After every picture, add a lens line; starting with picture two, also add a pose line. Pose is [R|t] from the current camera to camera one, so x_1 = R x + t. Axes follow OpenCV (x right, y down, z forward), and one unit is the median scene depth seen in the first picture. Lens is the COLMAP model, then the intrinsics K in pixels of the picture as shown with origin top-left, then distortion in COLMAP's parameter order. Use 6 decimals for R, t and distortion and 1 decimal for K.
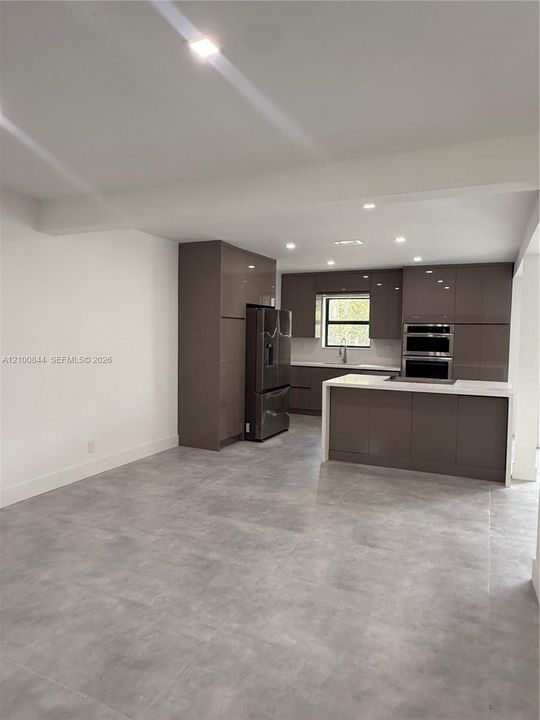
lens RADIAL K [[469.0, 0, 268.6], [0, 469.0, 363.3], [0, 0, 1]] dist [-0.005517, 0.008930]
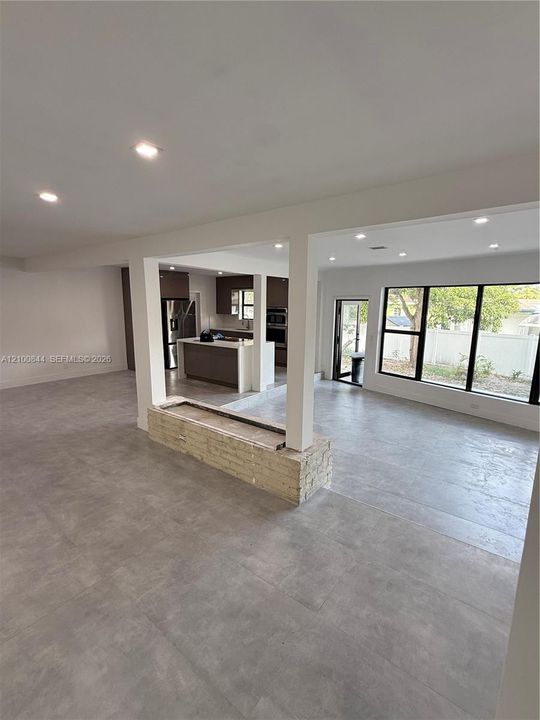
lens RADIAL K [[324.7, 0, 270.1], [0, 324.7, 359.6], [0, 0, 1]] dist [-0.004279, 0.001295]
pose [[0.978817, 0.033807, -0.201926, 0.662233], [-0.012744, 0.994421, 0.104711, -0.020001], [0.204340, -0.099919, 0.973787, -0.228690]]
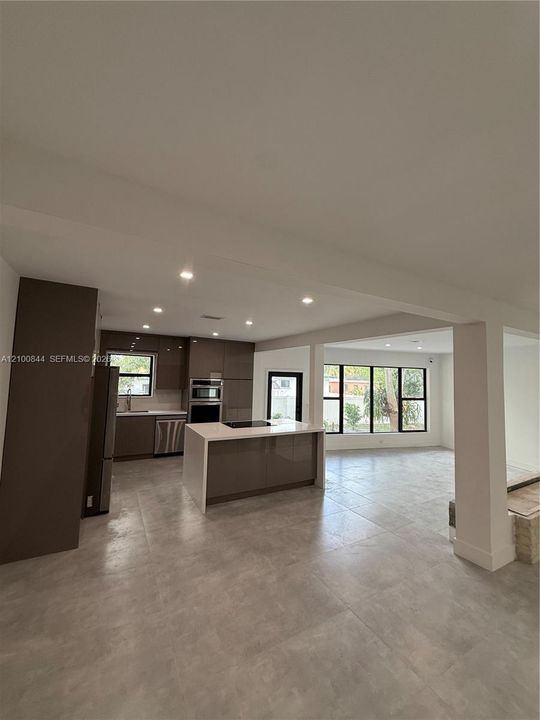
lens RADIAL K [[286.9, 0, 270.2], [0, 286.9, 357.8], [0, 0, 1]] dist [0.001415, 0.000076]
pose [[0.580755, 0.060117, 0.811856, -0.299587], [0.035034, 0.994500, -0.098703, -0.063752], [-0.813324, 0.085765, 0.575455, 0.397269]]
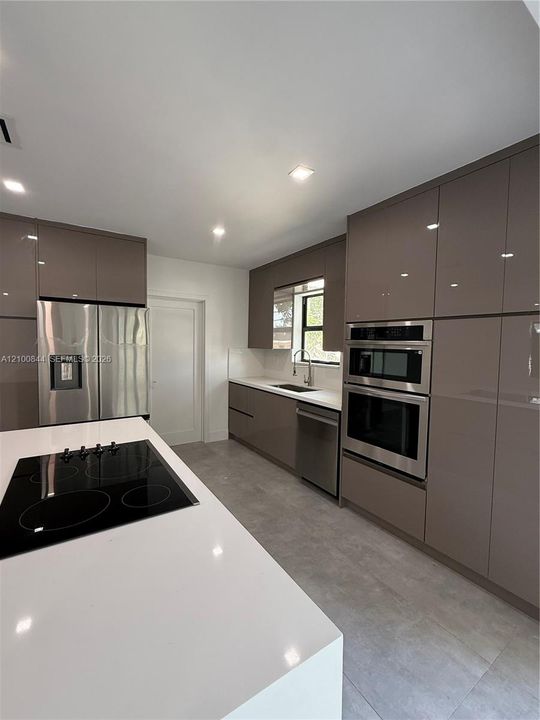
lens RADIAL K [[308.6, 0, 269.6], [0, 308.6, 361.3], [0, 0, 1]] dist [-0.001485, 0.000127]
pose [[0.853185, 0.032431, -0.520599, 0.474557], [-0.042271, 0.999081, -0.007038, -0.042097], [0.519892, 0.028011, 0.853773, 0.779700]]
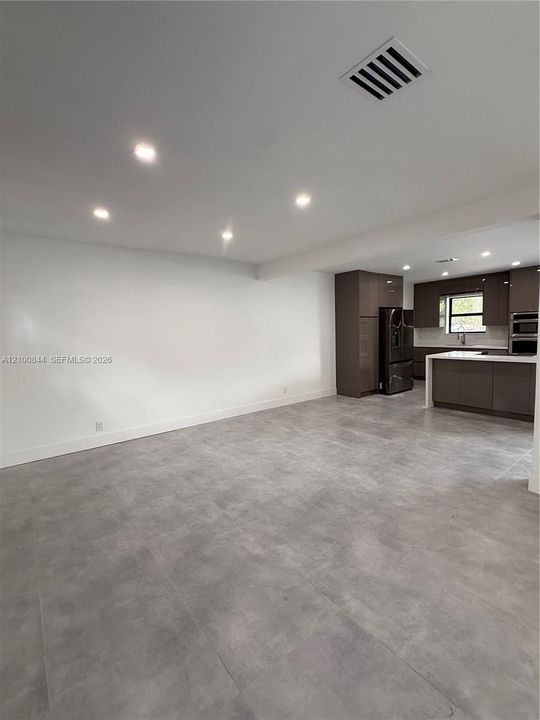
lens RADIAL K [[324.7, 0, 270.3], [0, 324.7, 358.9], [0, 0, 1]] dist [-0.004279, 0.001295]
pose [[0.890437, -0.001653, -0.455104, 0.121784], [0.013134, 0.999670, 0.022065, 0.017708], [0.454918, -0.025625, 0.890165, -0.140815]]
